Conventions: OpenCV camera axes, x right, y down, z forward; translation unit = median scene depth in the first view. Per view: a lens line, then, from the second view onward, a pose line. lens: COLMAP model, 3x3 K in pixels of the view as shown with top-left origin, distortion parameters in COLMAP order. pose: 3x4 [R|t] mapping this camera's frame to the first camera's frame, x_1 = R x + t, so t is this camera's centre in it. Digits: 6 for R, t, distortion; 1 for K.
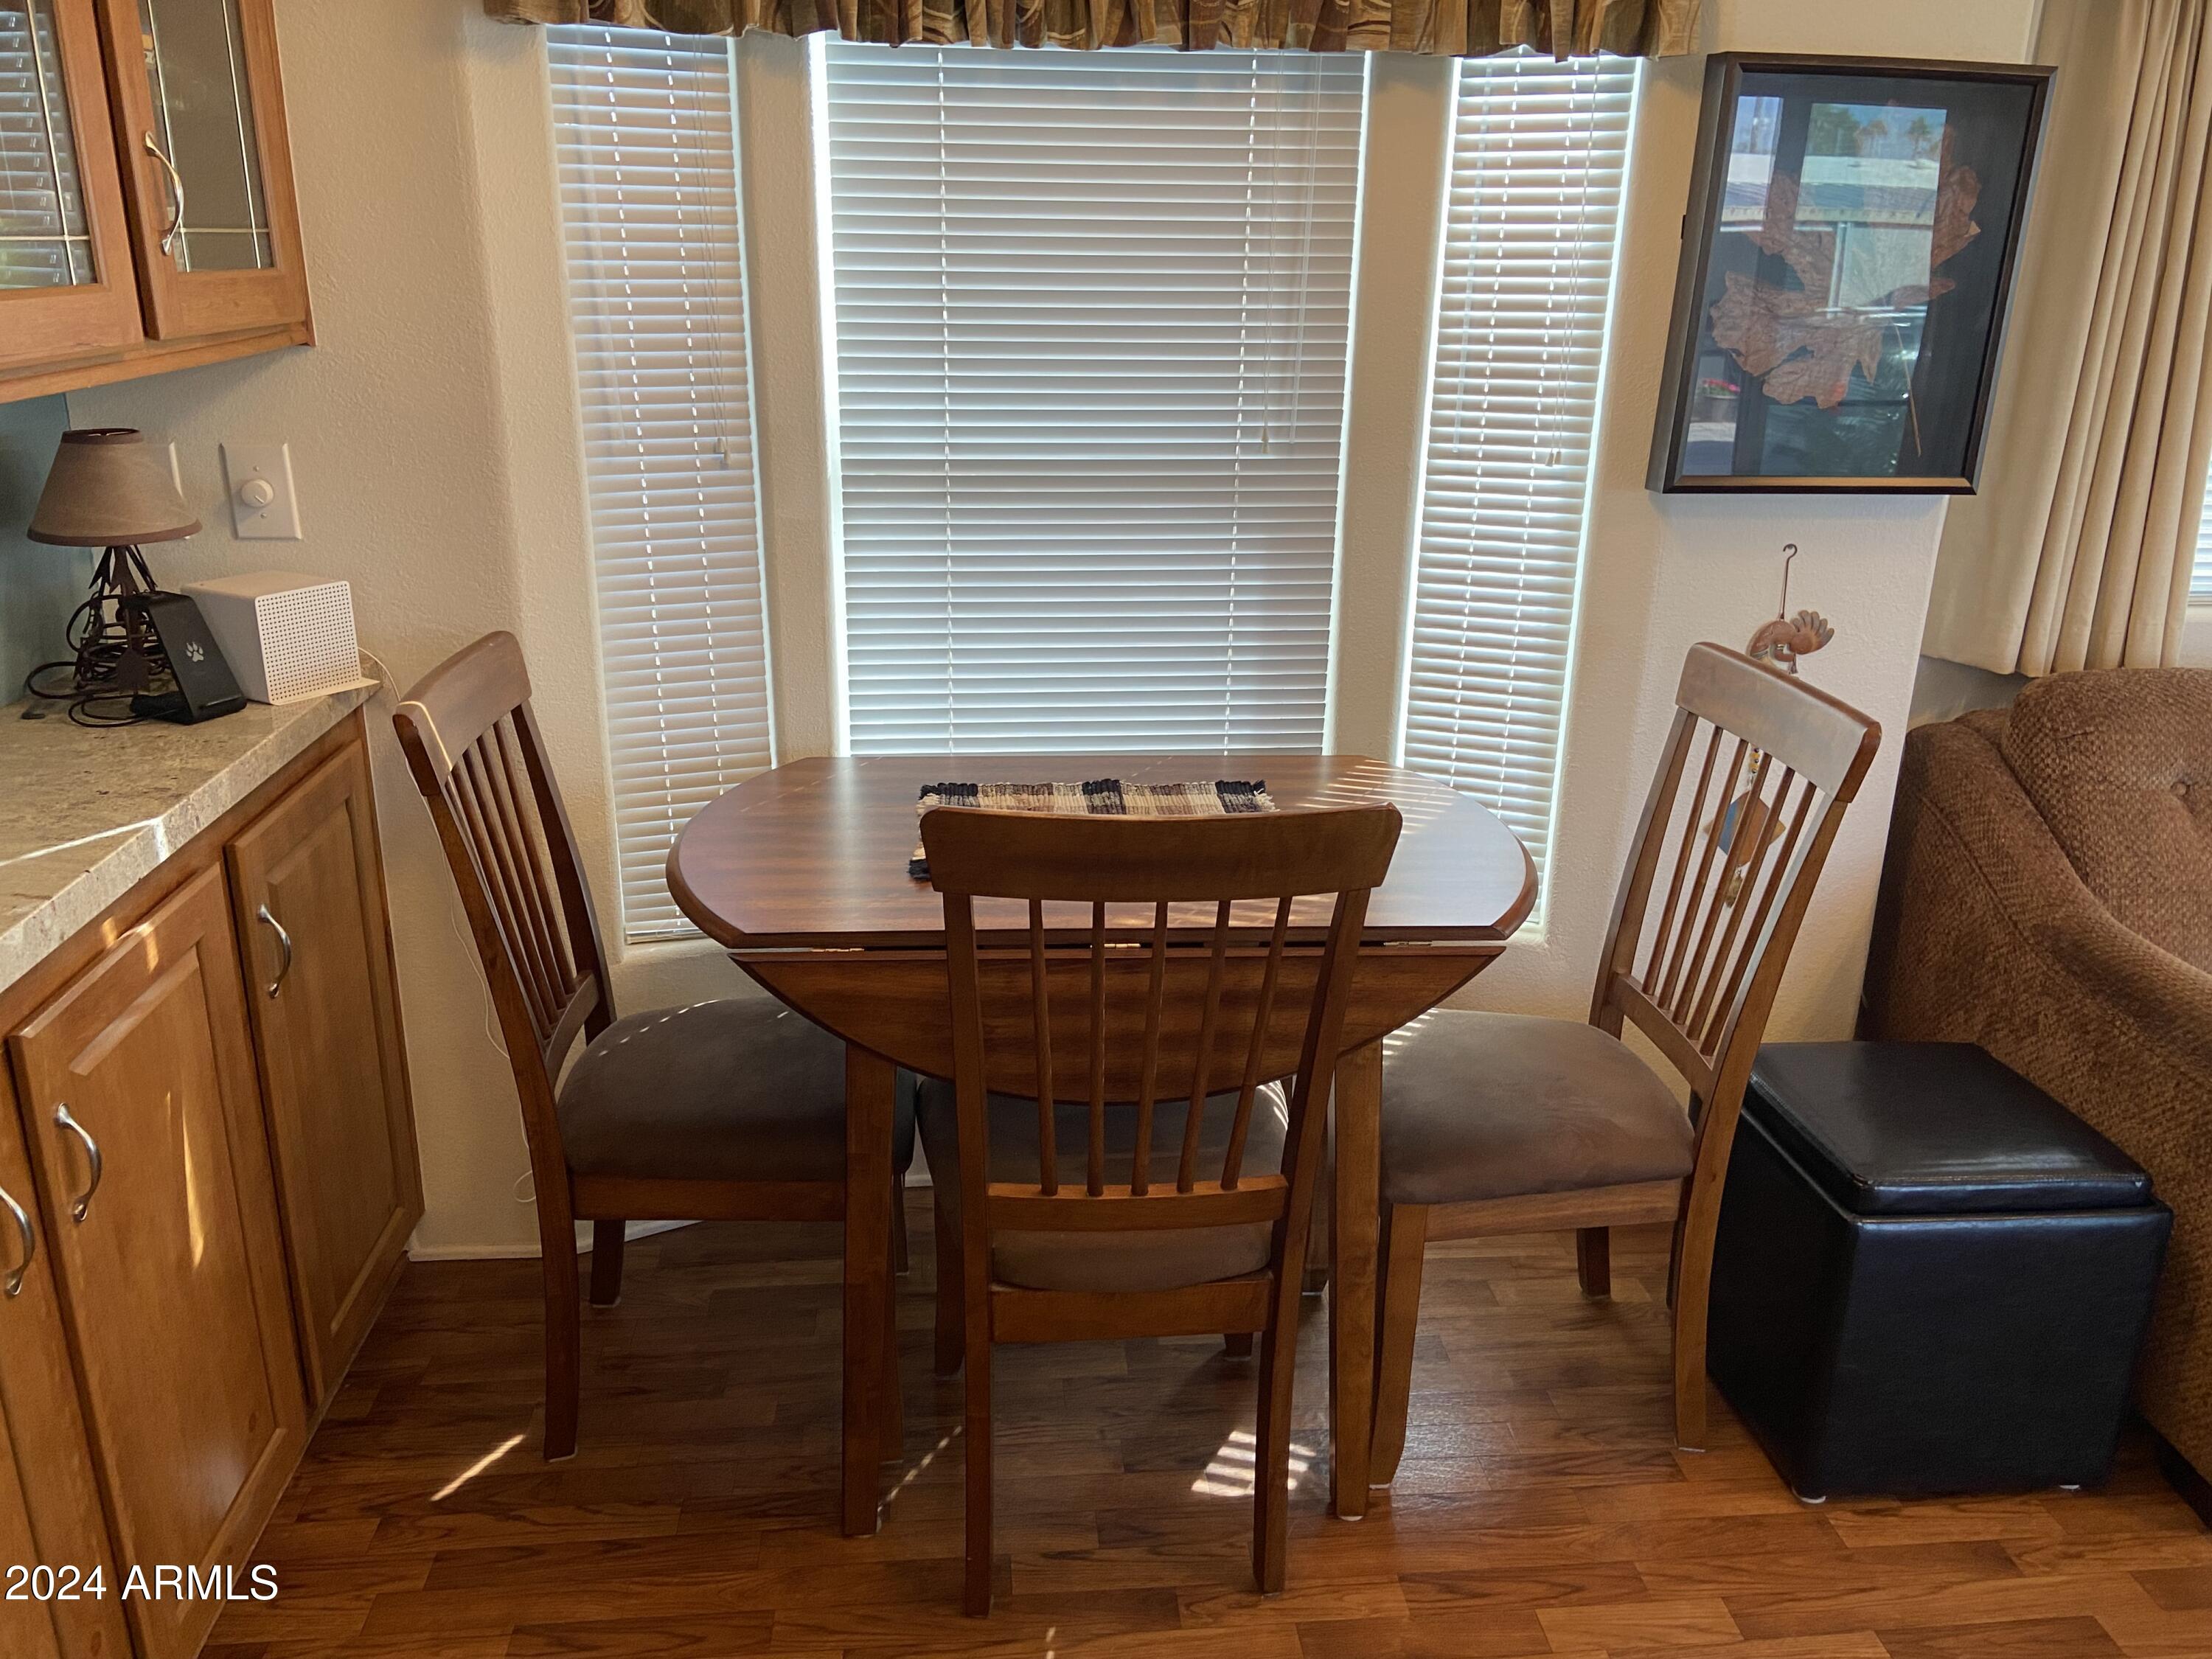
lens RADIAL K [[1664.5, 0, 1100.0], [0, 1664.5, 794.0], [0, 0, 1]] dist [0.118461, -0.155187]
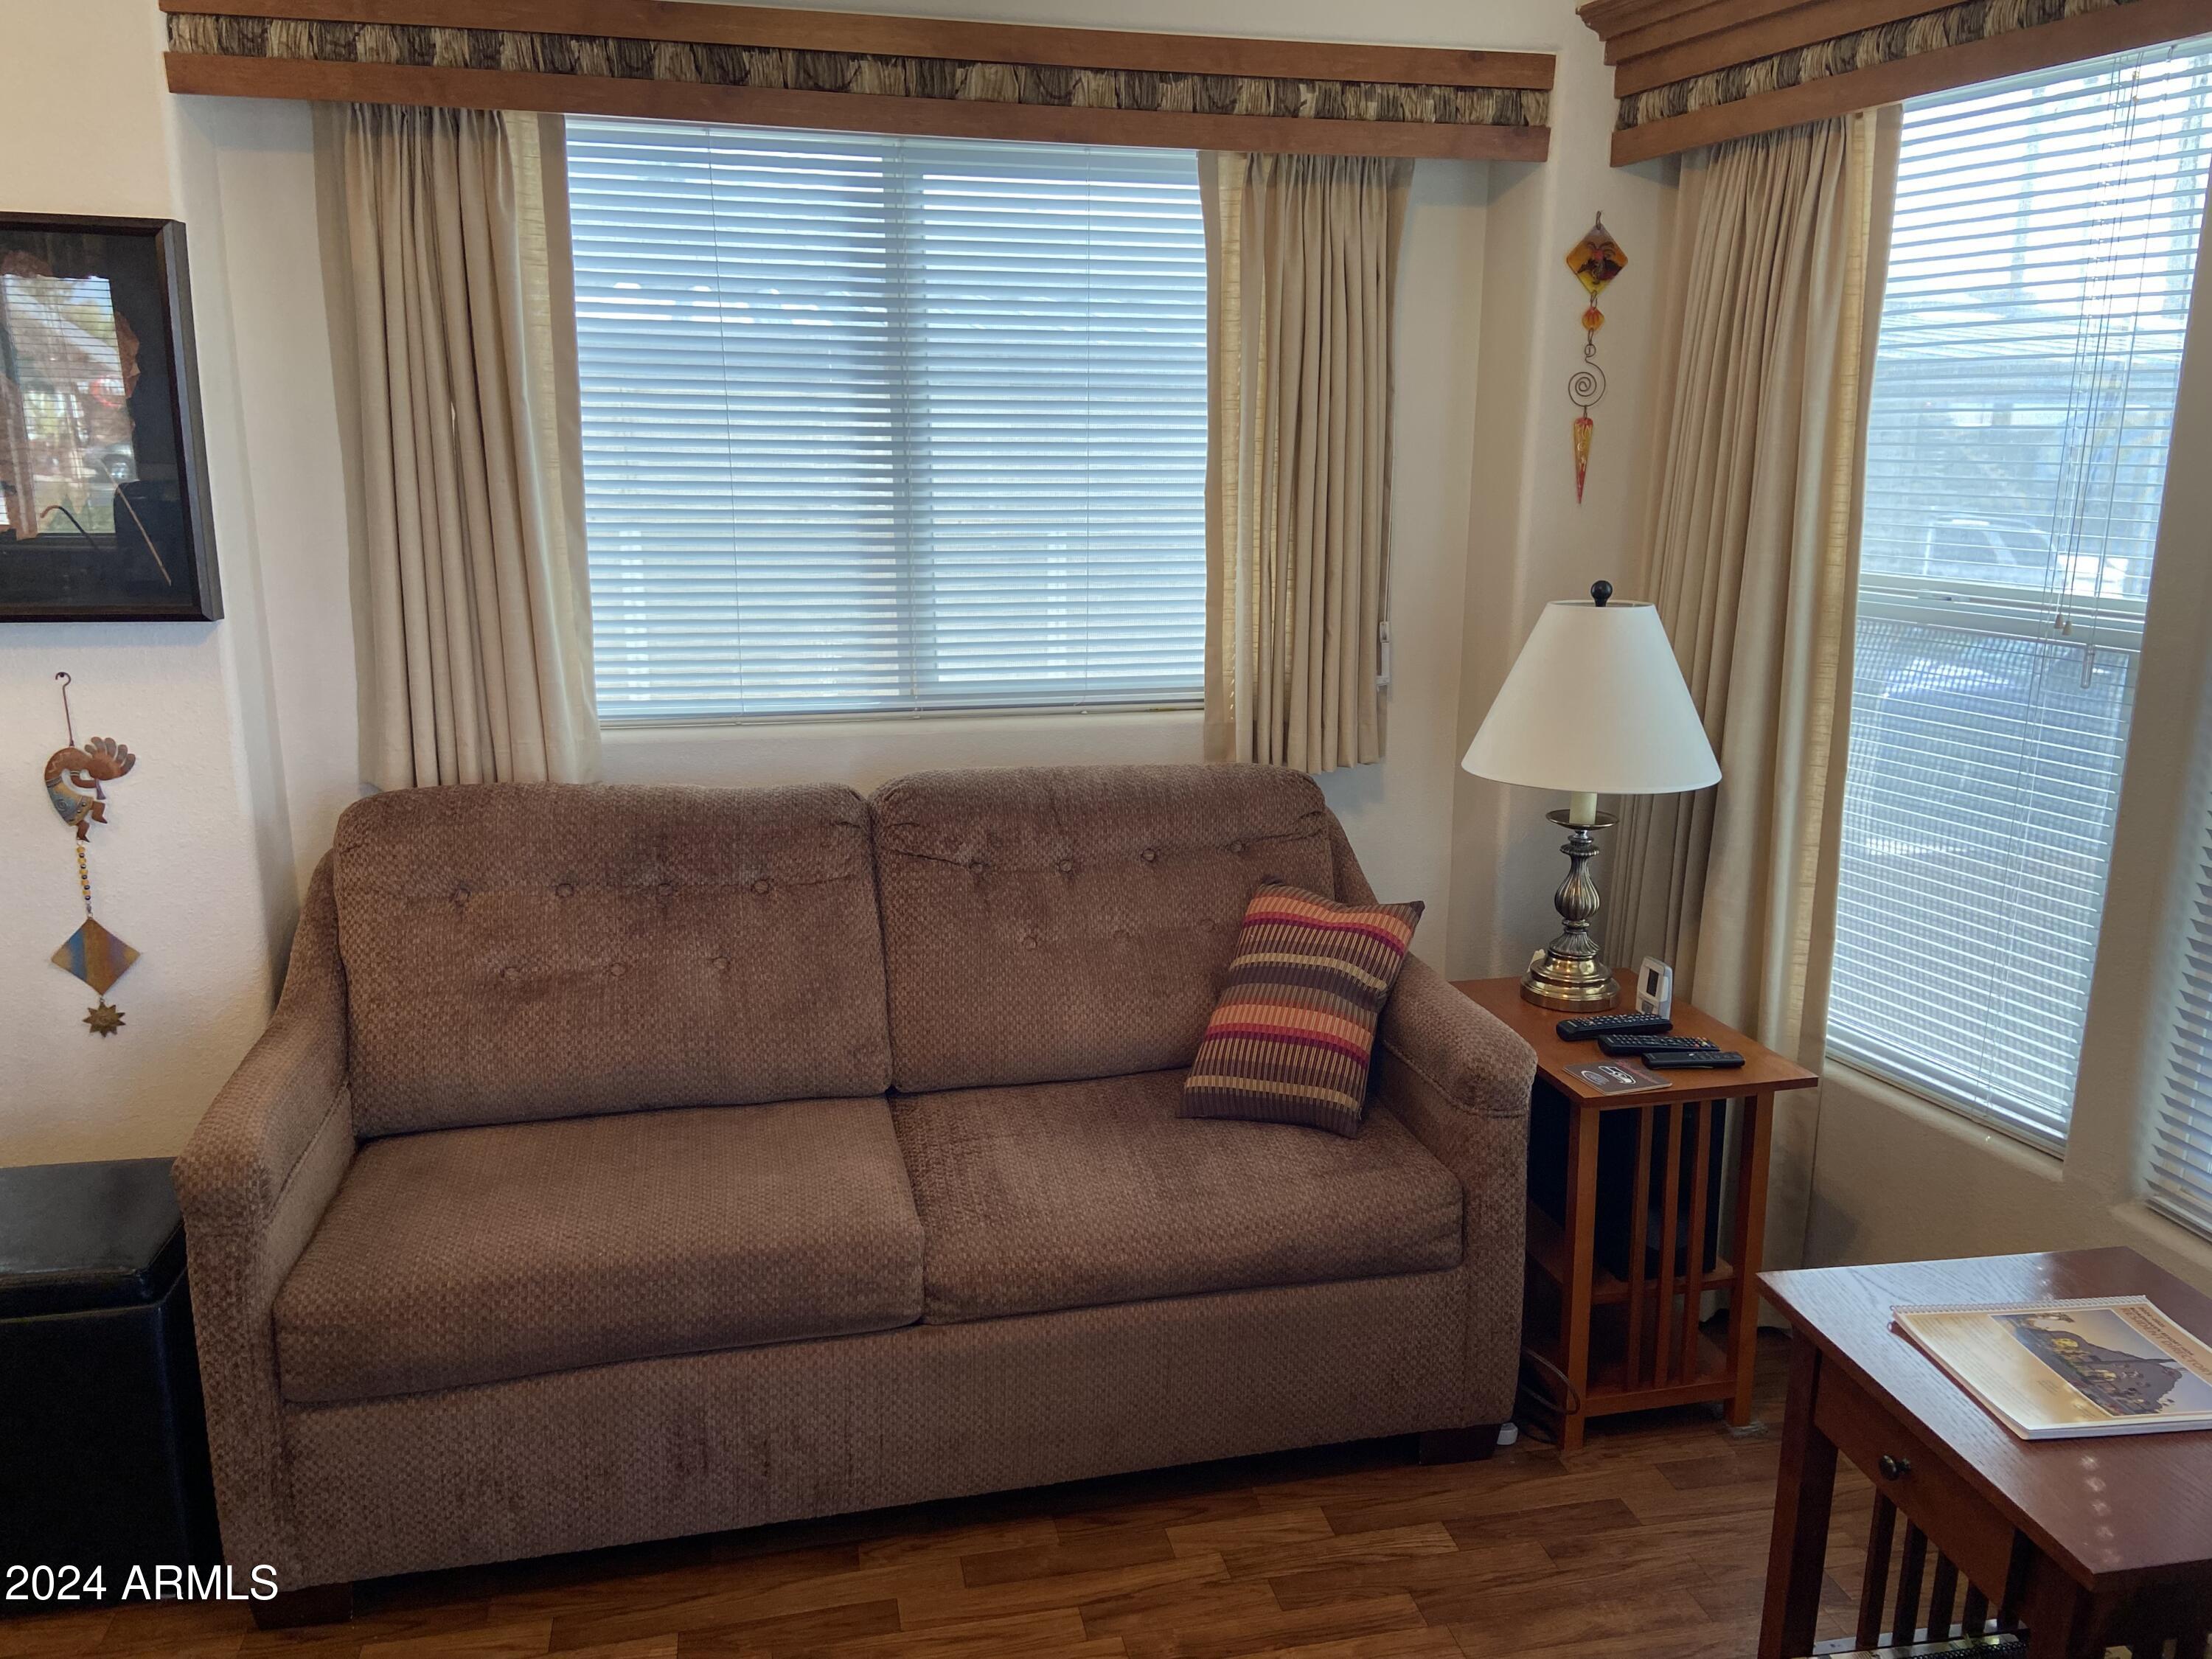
lens RADIAL K [[1675.4, 0, 1108.1], [0, 1675.4, 838.4], [0, 0, 1]] dist [0.120549, -0.157268]
pose [[0.992042, -0.040825, 0.119103, 0.900338], [0.051382, 0.994886, -0.086959, 0.073097], [-0.114944, 0.092387, 0.989066, -0.081573]]
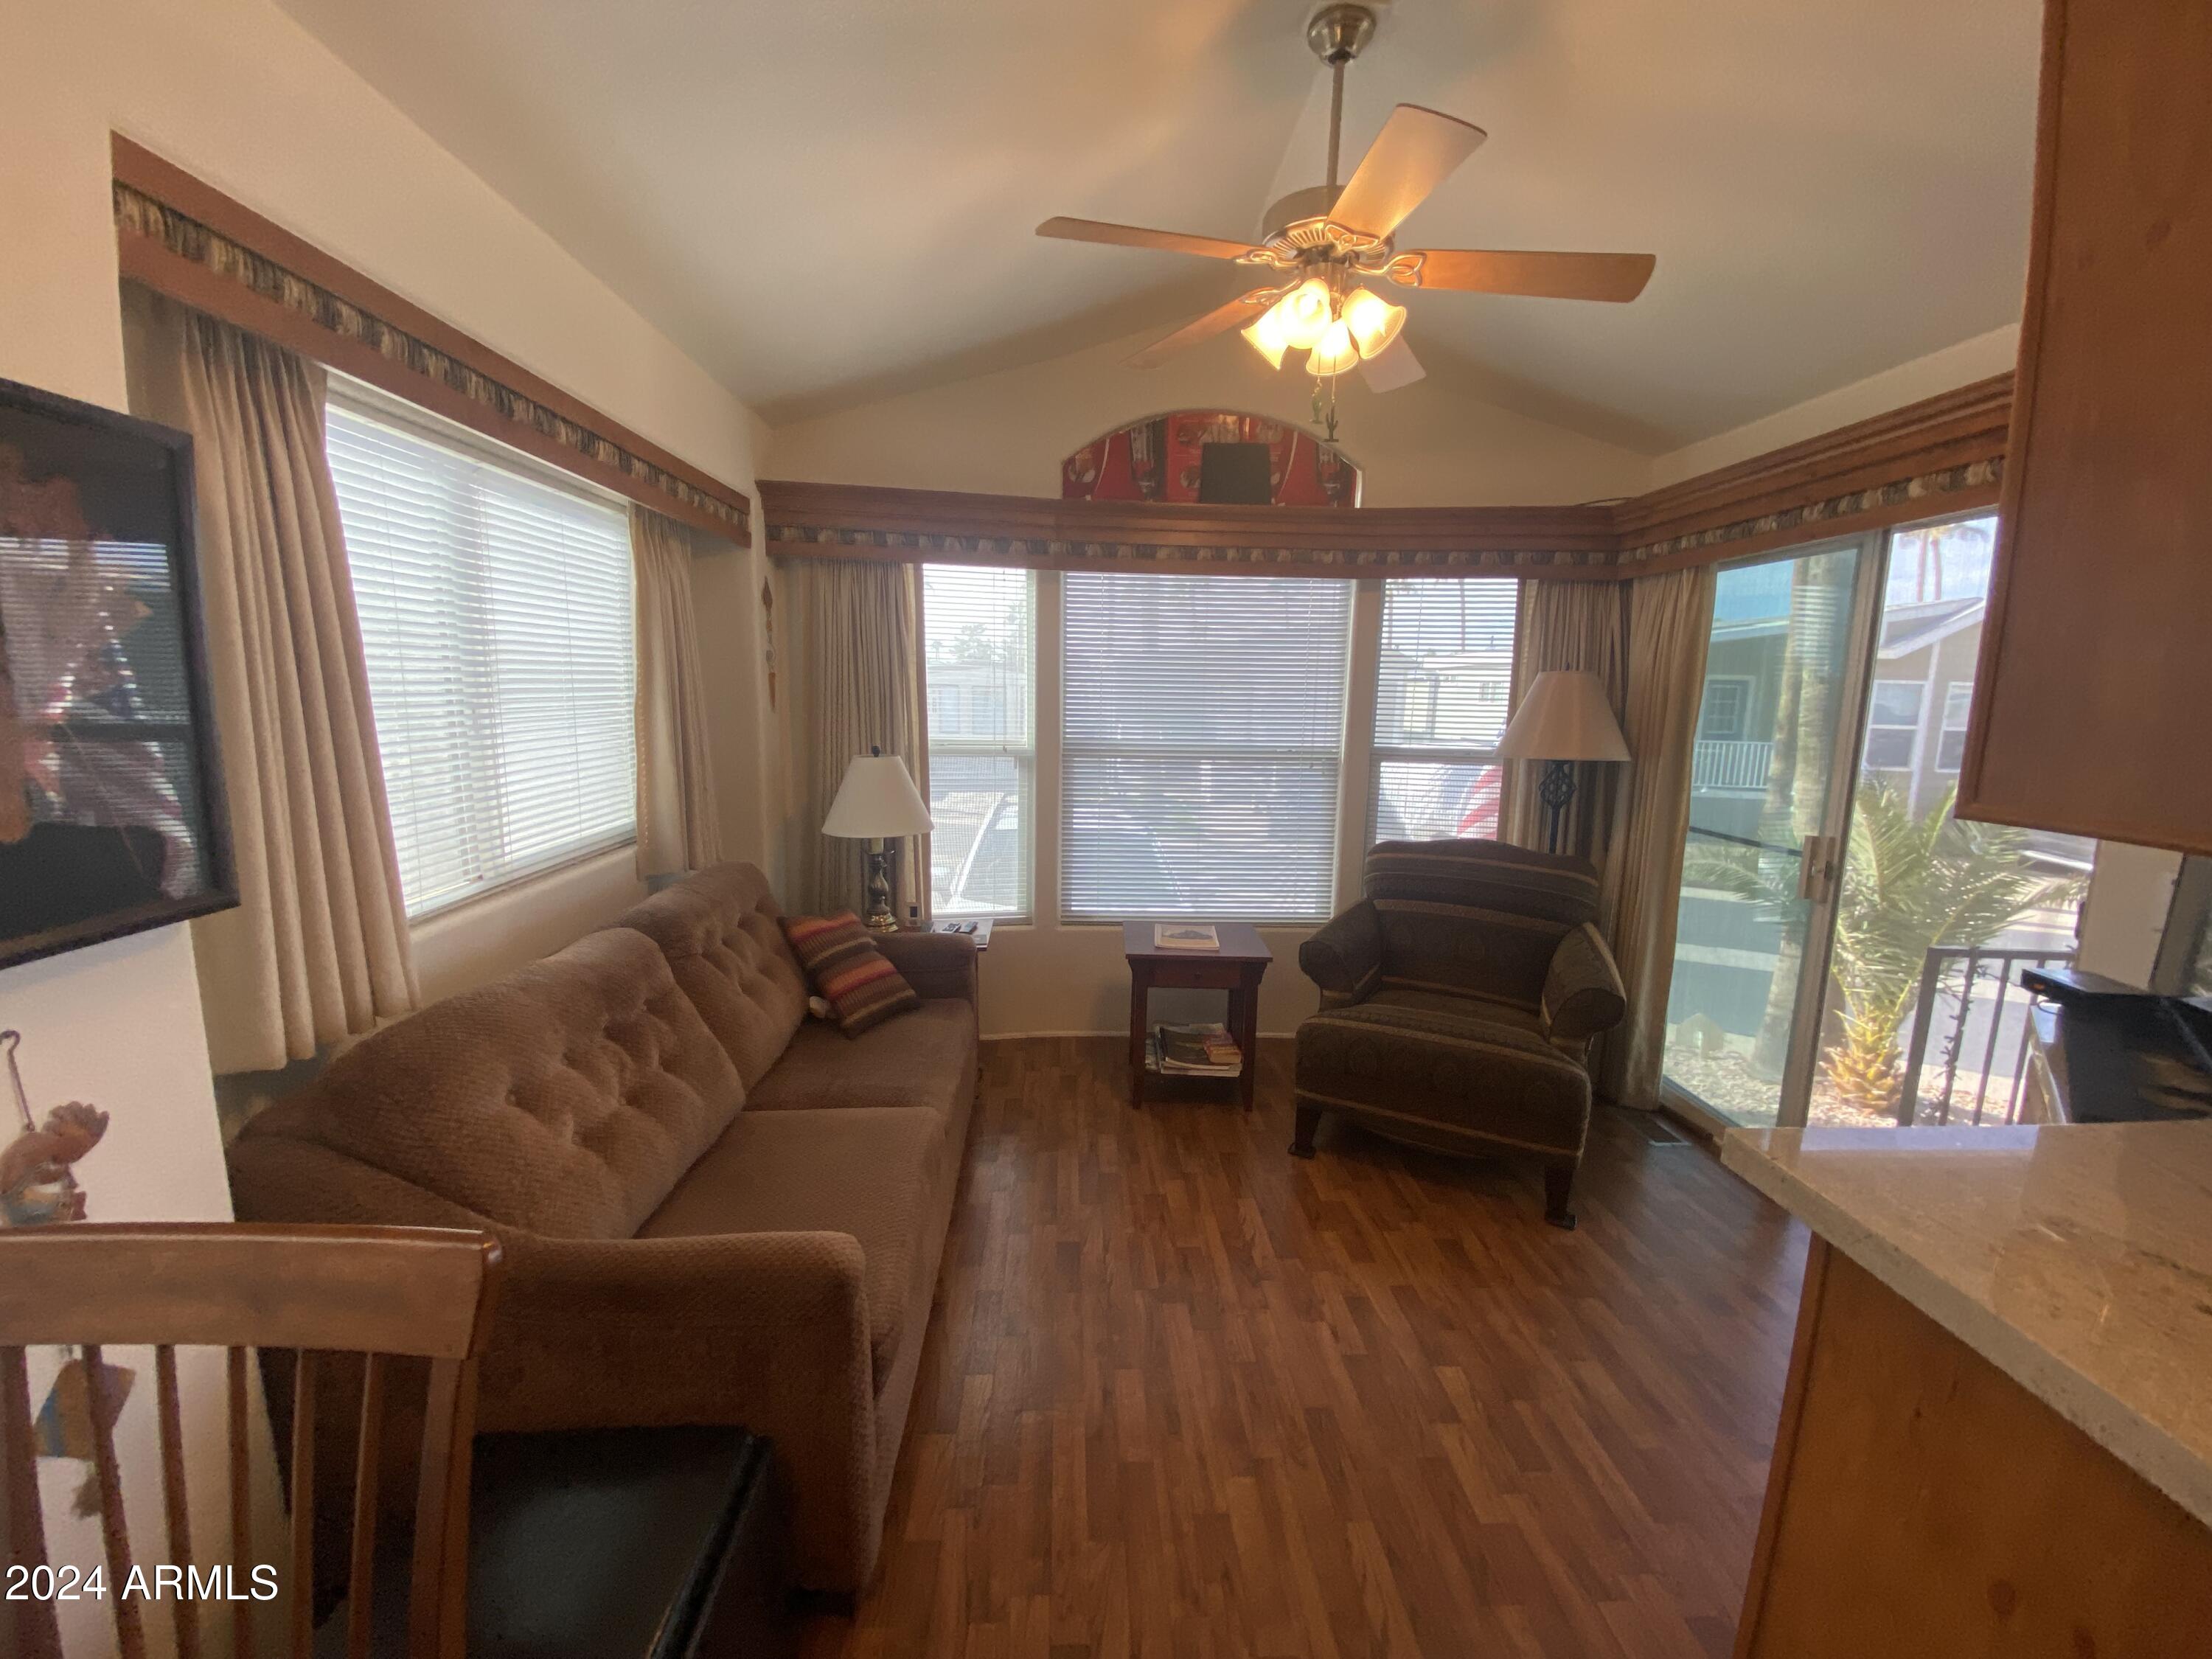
lens RADIAL K [[896.9, 0, 1097.1], [0, 896.9, 826.3], [0, 0, 1]] dist [0.023775, -0.021797]
pose [[0.057188, -0.171405, 0.983539, 0.089186], [0.299151, 0.942828, 0.146916, -0.145757], [-0.952490, 0.285825, 0.105195, 0.504389]]
